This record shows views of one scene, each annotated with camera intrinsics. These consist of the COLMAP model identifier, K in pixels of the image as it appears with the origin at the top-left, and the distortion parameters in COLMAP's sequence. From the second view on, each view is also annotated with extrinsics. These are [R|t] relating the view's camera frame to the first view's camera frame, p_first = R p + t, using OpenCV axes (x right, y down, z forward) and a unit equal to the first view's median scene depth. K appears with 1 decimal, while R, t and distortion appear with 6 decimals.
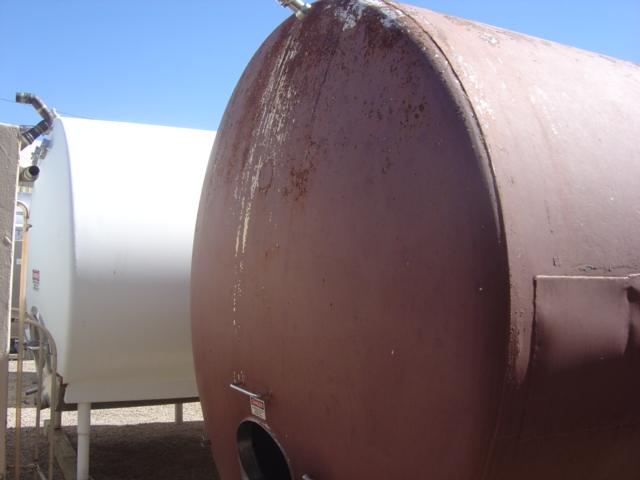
lens RADIAL K [[710.0, 0, 320.0], [0, 710.0, 240.0], [0, 0, 1]] dist [-0.137137, -0.012558]
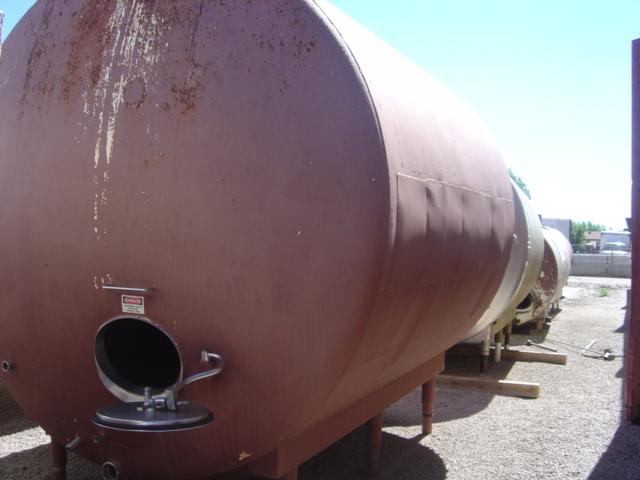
lens RADIAL K [[710.0, 0, 320.0], [0, 710.0, 240.0], [0, 0, 1]] dist [-0.137137, -0.012558]
pose [[0.806973, -0.029374, 0.589858, -0.519002], [0.004130, 0.999019, 0.044100, 0.096231], [-0.590574, -0.033151, 0.806302, -0.047764]]
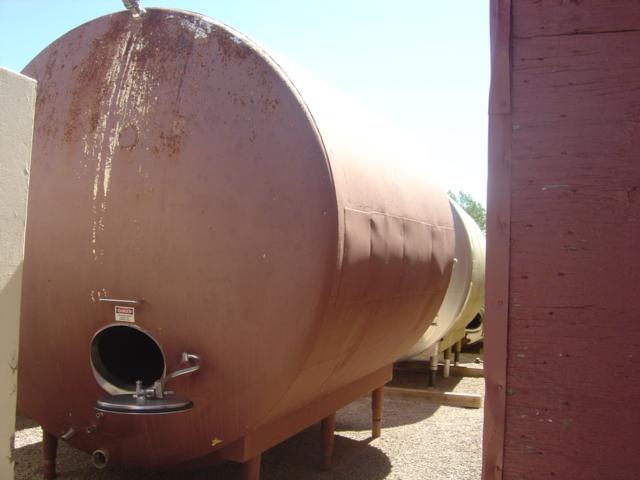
lens RADIAL K [[710.0, 0, 320.0], [0, 710.0, 240.0], [0, 0, 1]] dist [-0.137137, -0.012558]
pose [[0.774409, -0.002083, 0.632682, -0.663202], [-0.006809, 0.999909, 0.011626, 0.087294], [-0.632648, -0.013311, 0.774325, -0.247327]]
